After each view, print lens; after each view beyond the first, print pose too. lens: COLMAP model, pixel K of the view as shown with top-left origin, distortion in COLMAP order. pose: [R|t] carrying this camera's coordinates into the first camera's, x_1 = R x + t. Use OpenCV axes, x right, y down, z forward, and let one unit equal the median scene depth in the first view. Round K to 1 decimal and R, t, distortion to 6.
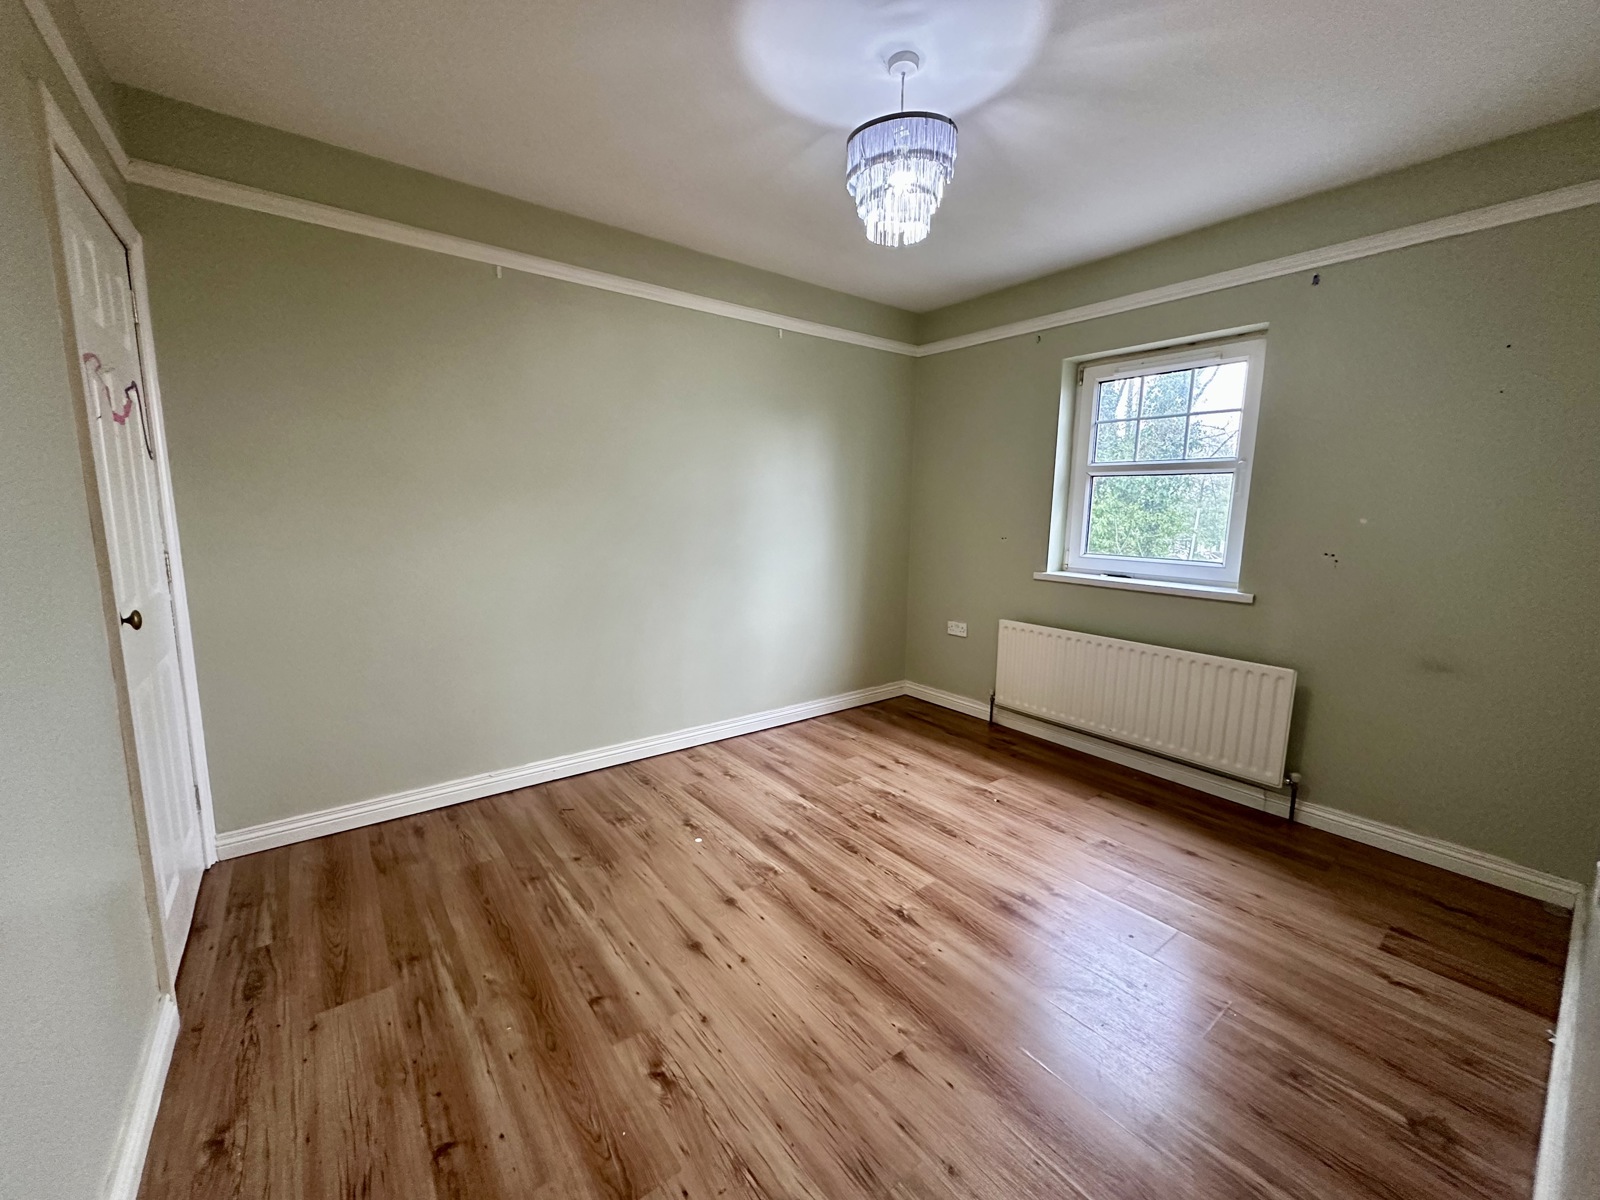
lens RADIAL K [[637.1, 0, 799.2], [0, 637.1, 600.8], [0, 0, 1]] dist [-0.001762, -0.000151]
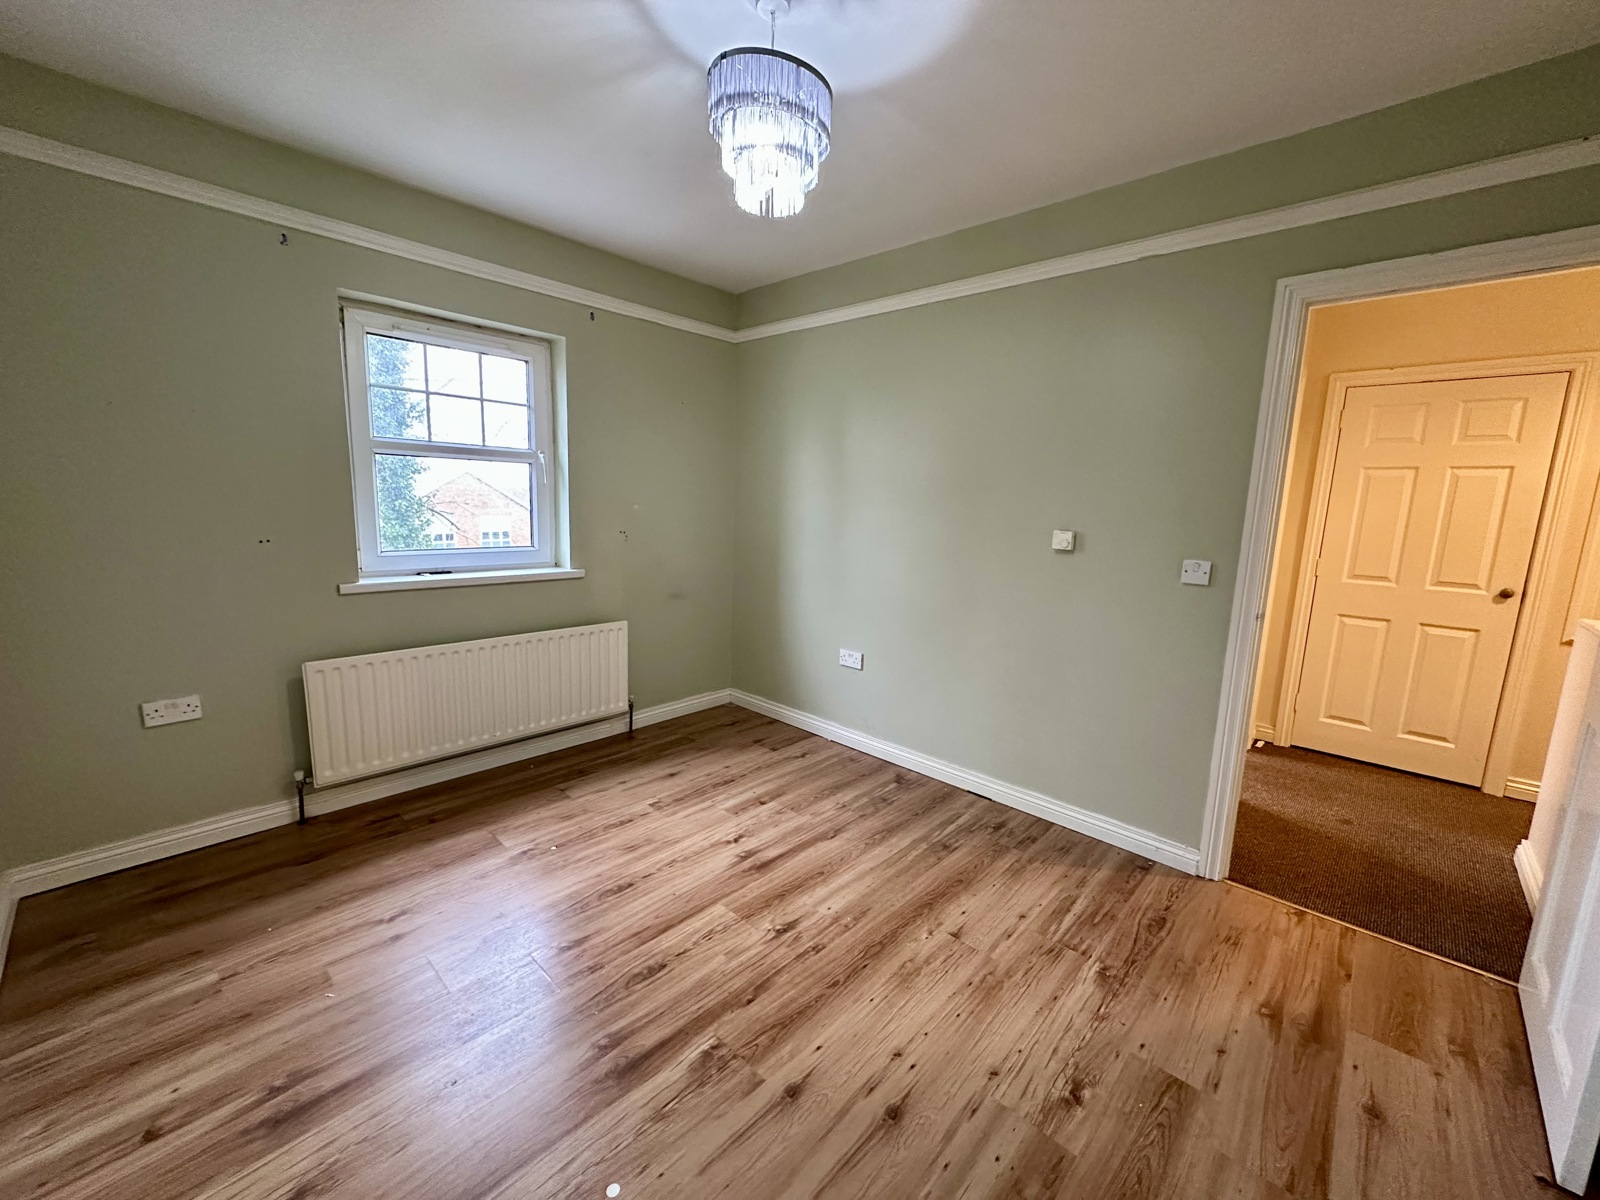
lens RADIAL K [[637.1, 0, 799.2], [0, 637.1, 600.8], [0, 0, 1]] dist [-0.001762, -0.000151]
pose [[-0.160114, -0.177938, 0.970928, -0.656902], [0.110272, 0.974237, 0.196729, -0.179551], [-0.980920, 0.138565, -0.136368, 0.964395]]
